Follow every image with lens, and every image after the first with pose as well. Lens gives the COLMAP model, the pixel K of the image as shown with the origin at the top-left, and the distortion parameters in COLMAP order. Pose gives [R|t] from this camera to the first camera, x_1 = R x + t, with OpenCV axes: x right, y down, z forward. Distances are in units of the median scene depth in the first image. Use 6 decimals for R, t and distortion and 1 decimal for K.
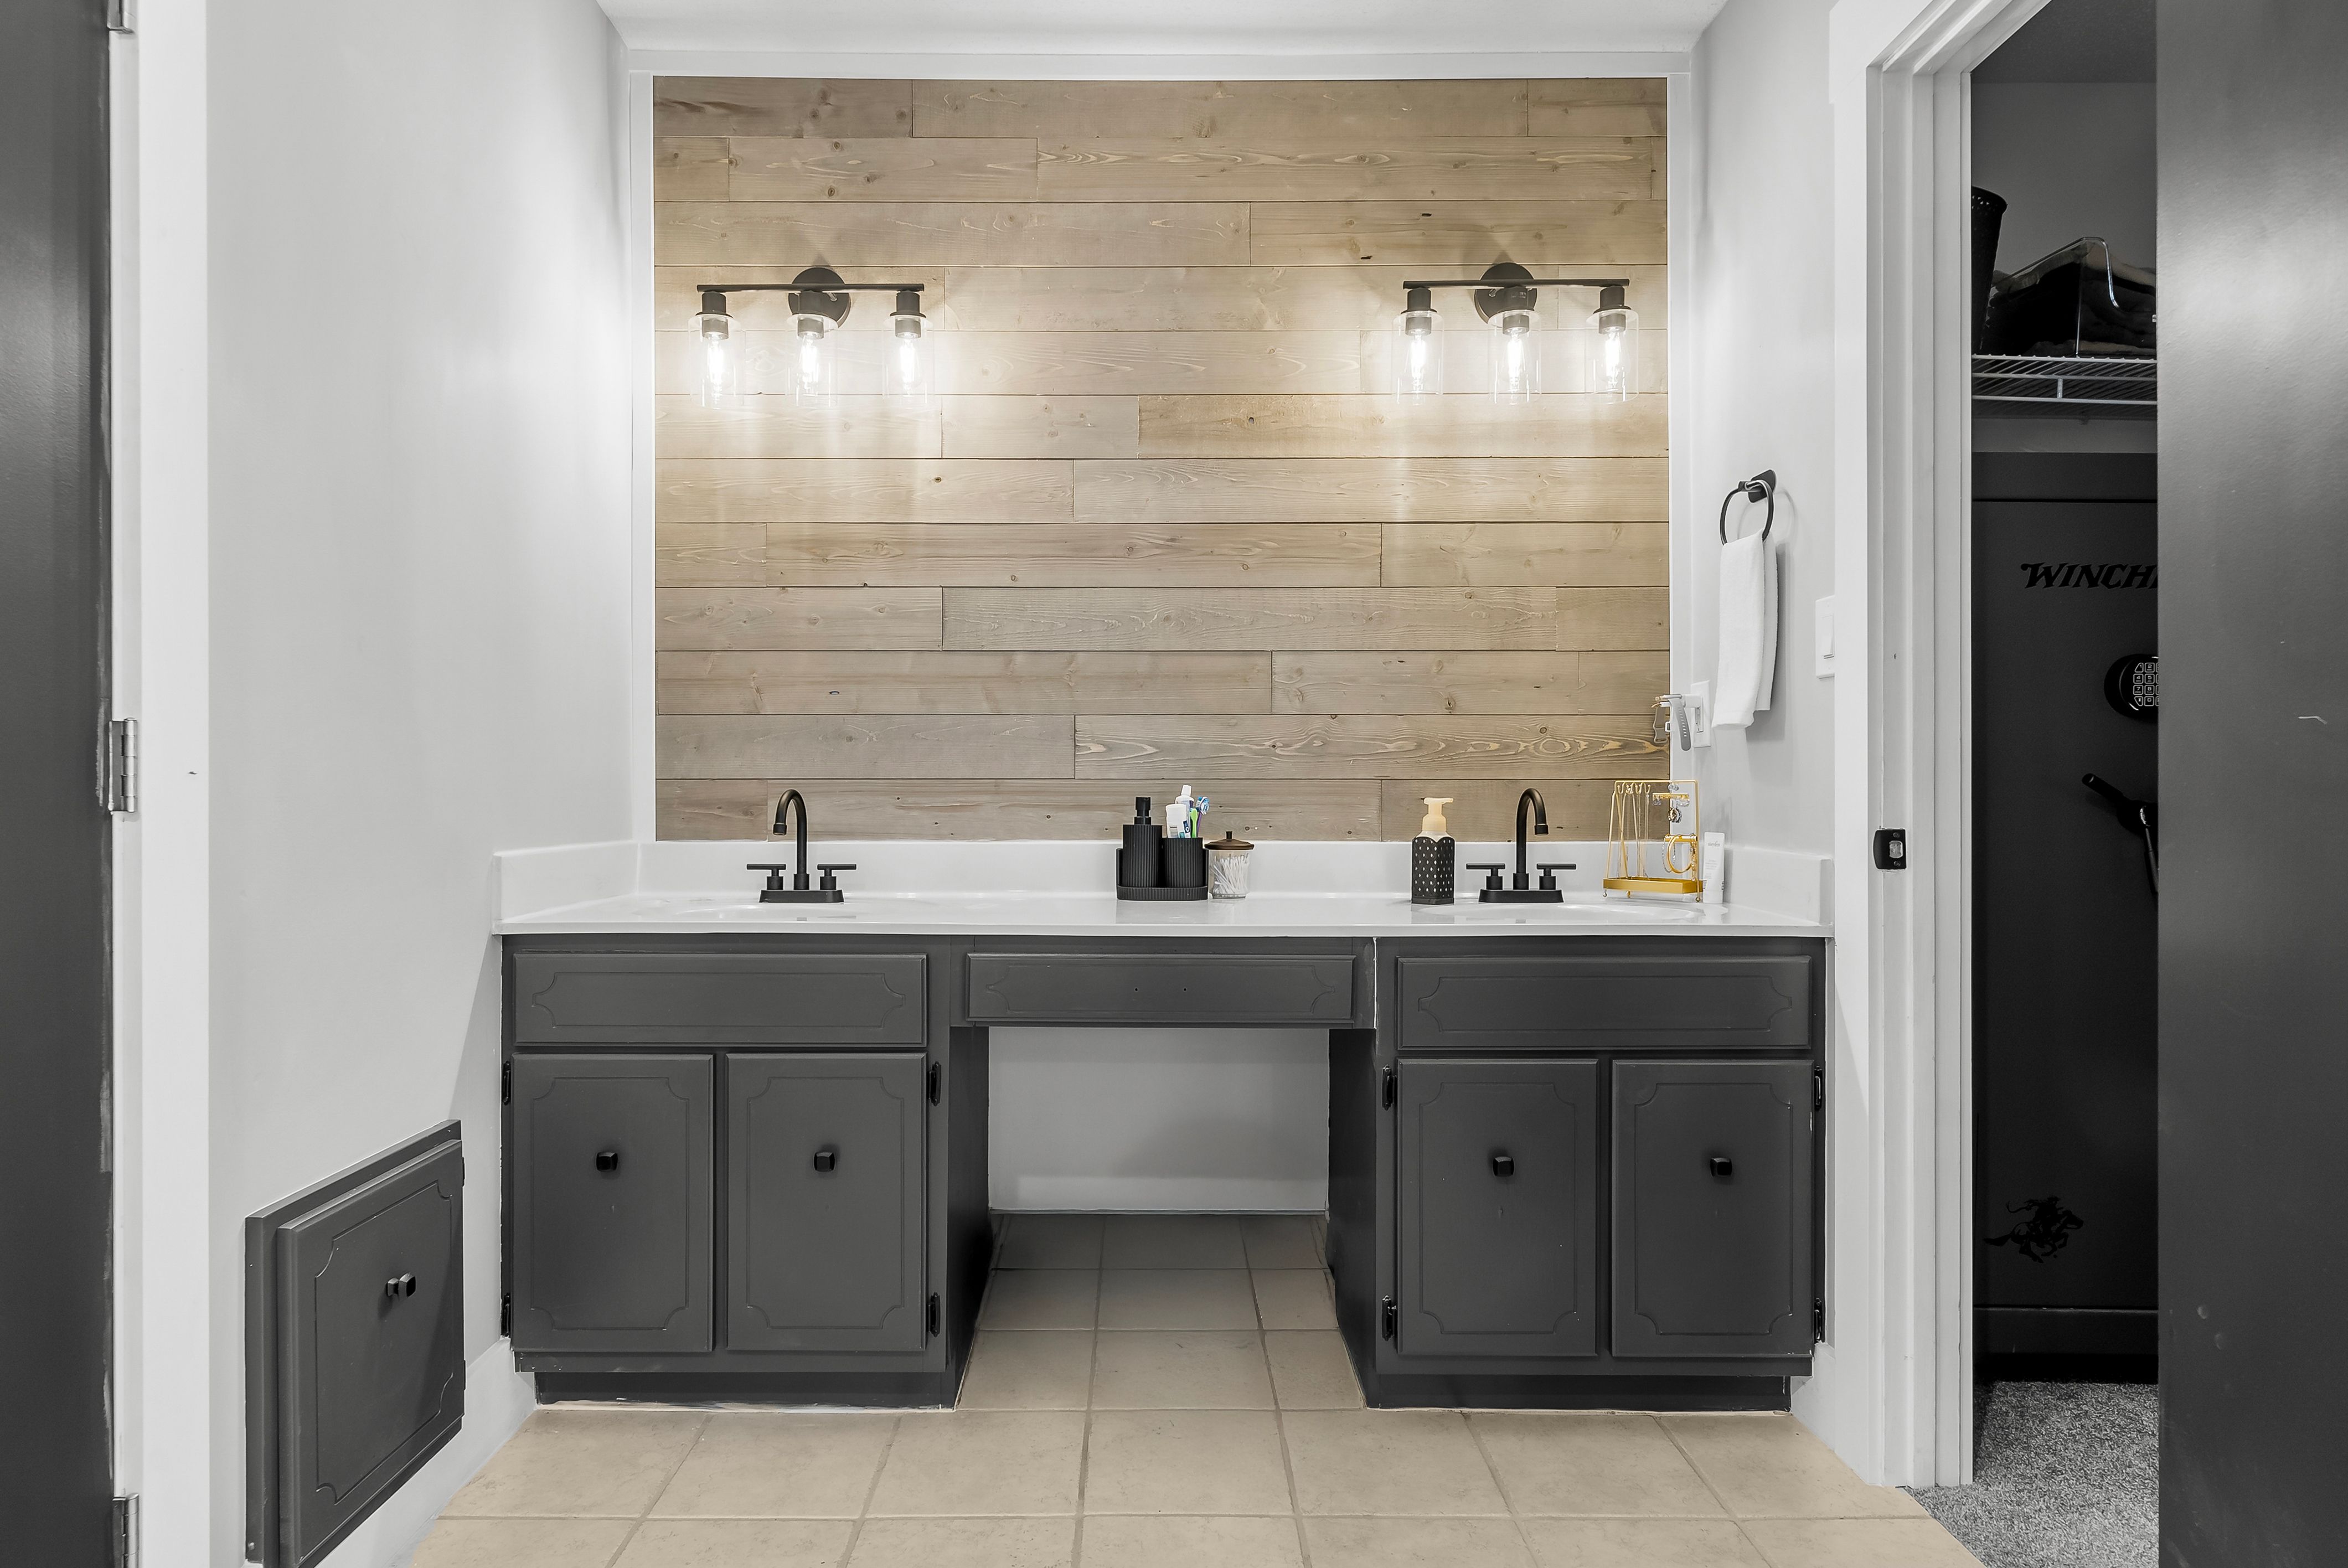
lens RADIAL K [[1288.1, 0, 1173.0], [0, 1288.1, 788.6], [0, 0, 1]] dist [0.000467, 0.000130]
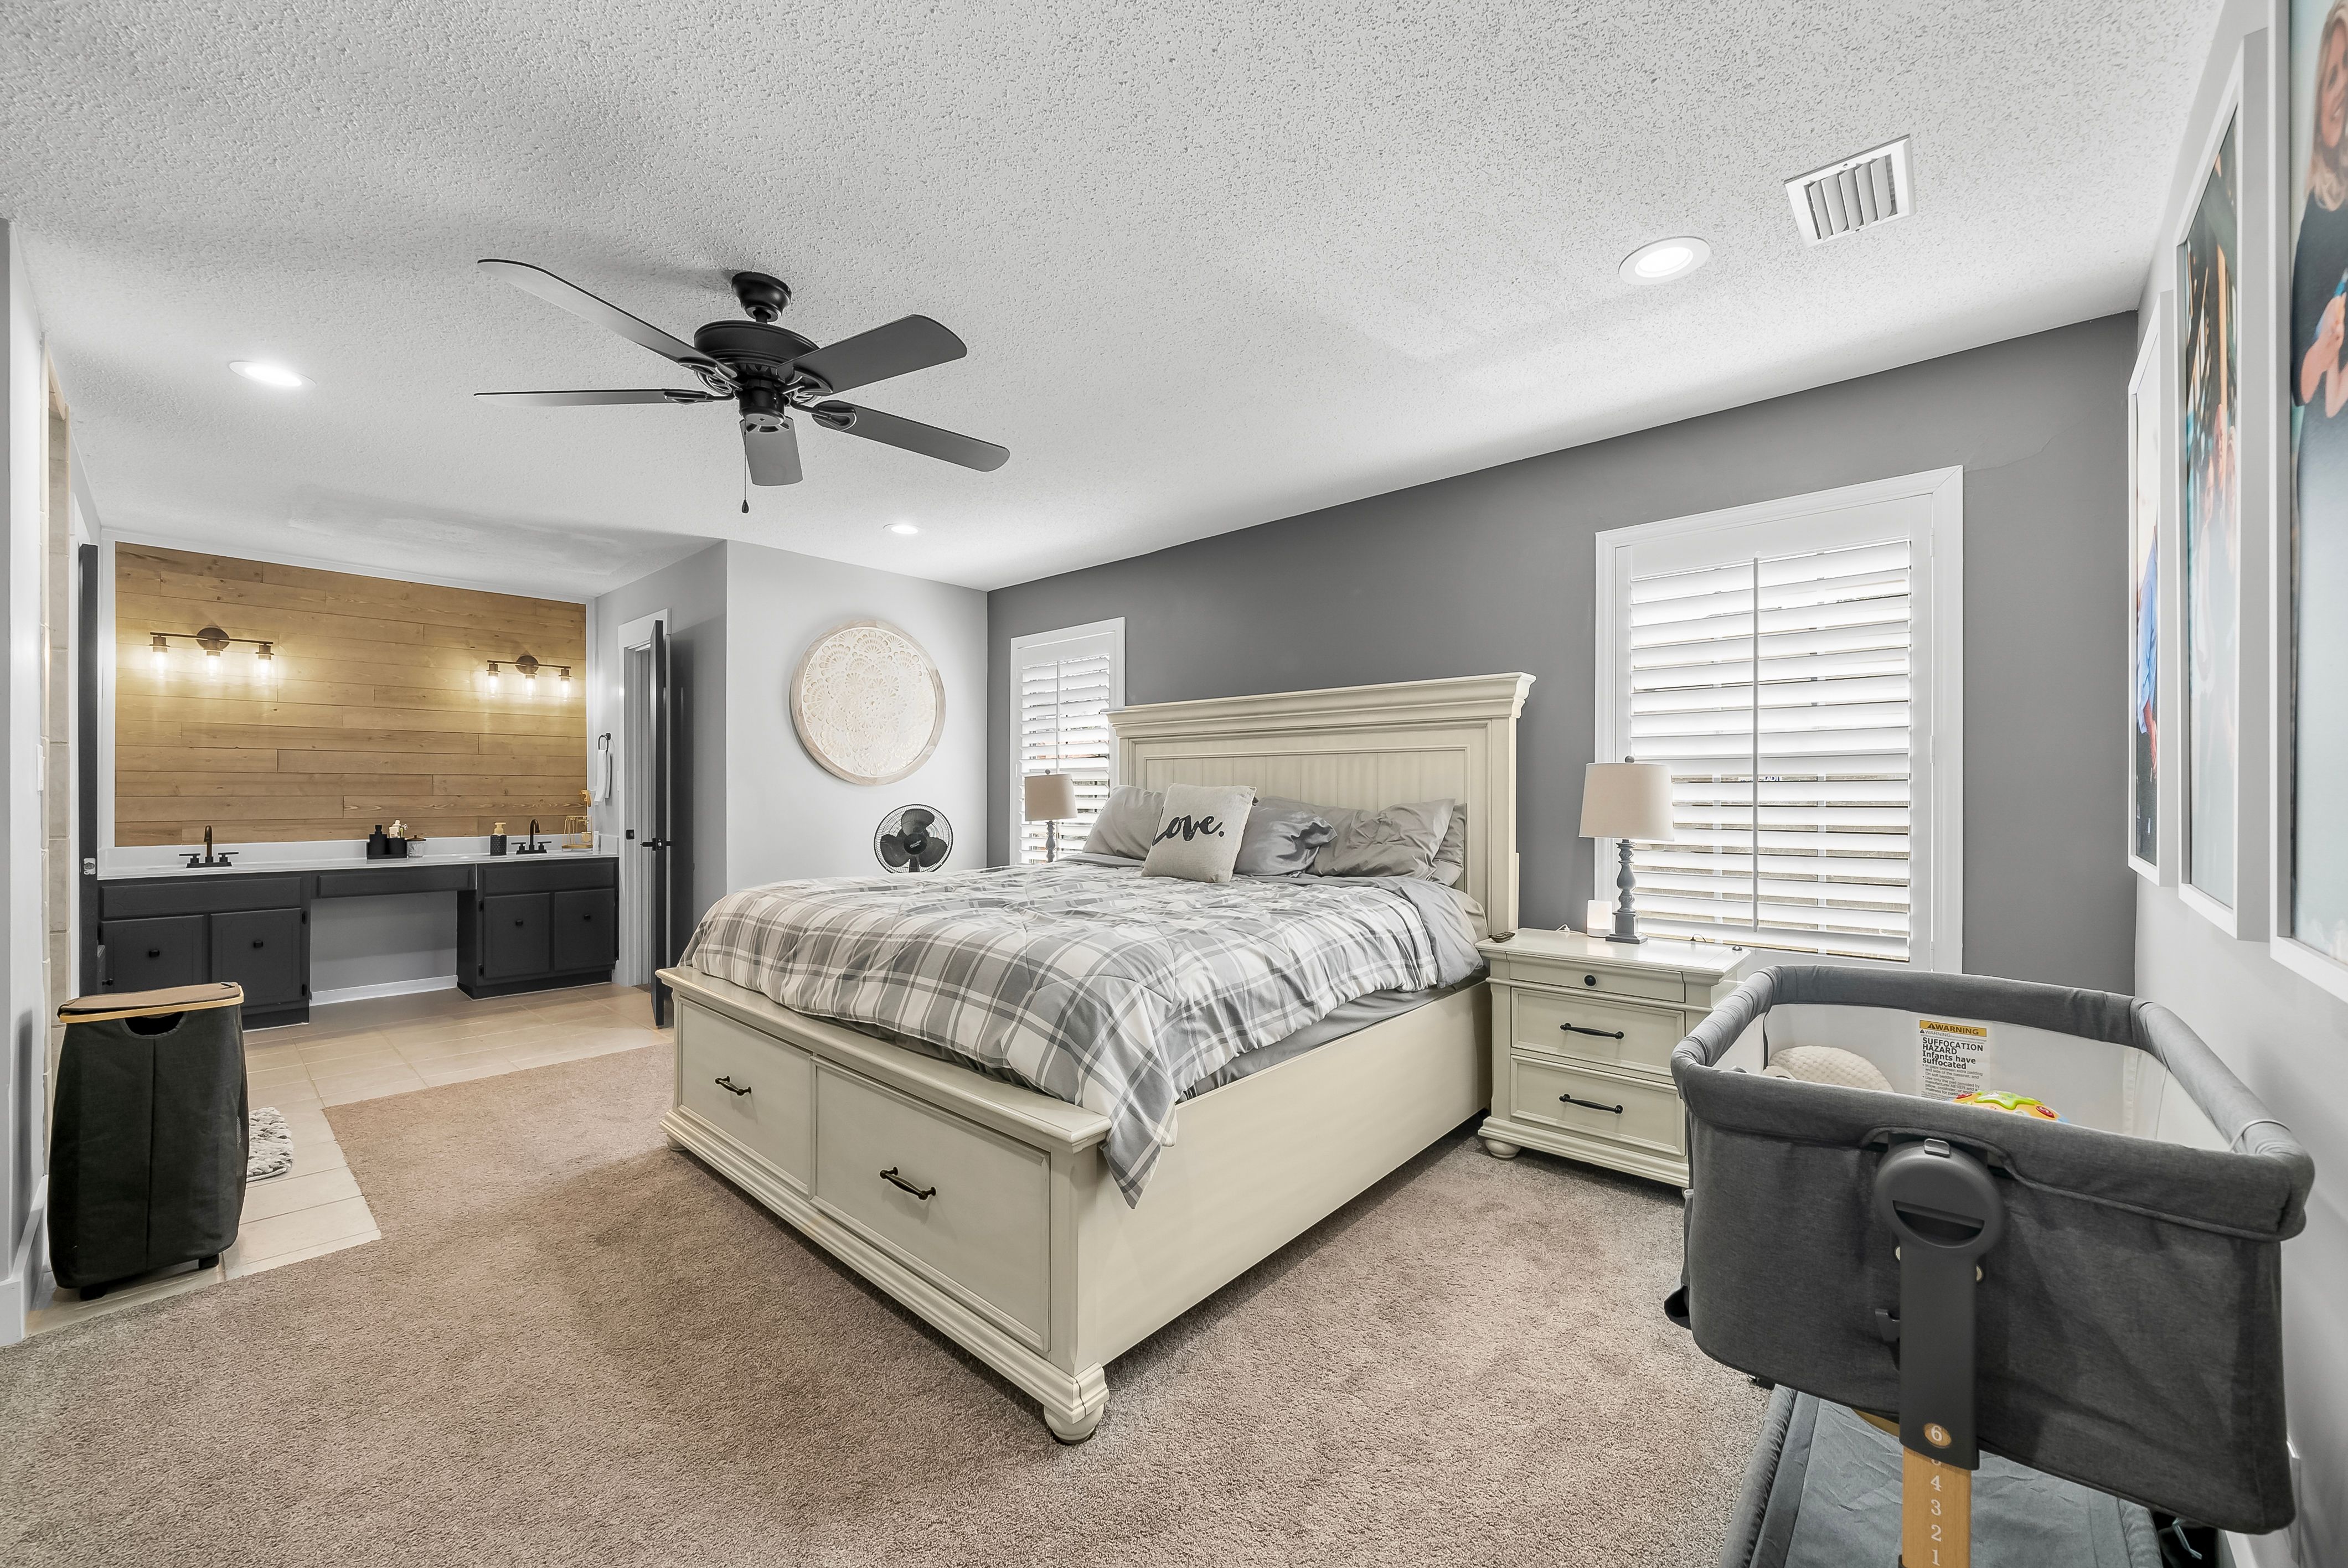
lens RADIAL K [[922.9, 0, 1196.8], [0, 922.9, 789.3], [0, 0, 1]] dist [0.000449, 0.000143]
pose [[0.682260, 0.001942, 0.731107, -0.286349], [-0.001449, 0.999998, -0.001304, -0.073281], [-0.731108, -0.000170, 0.682262, -1.796213]]
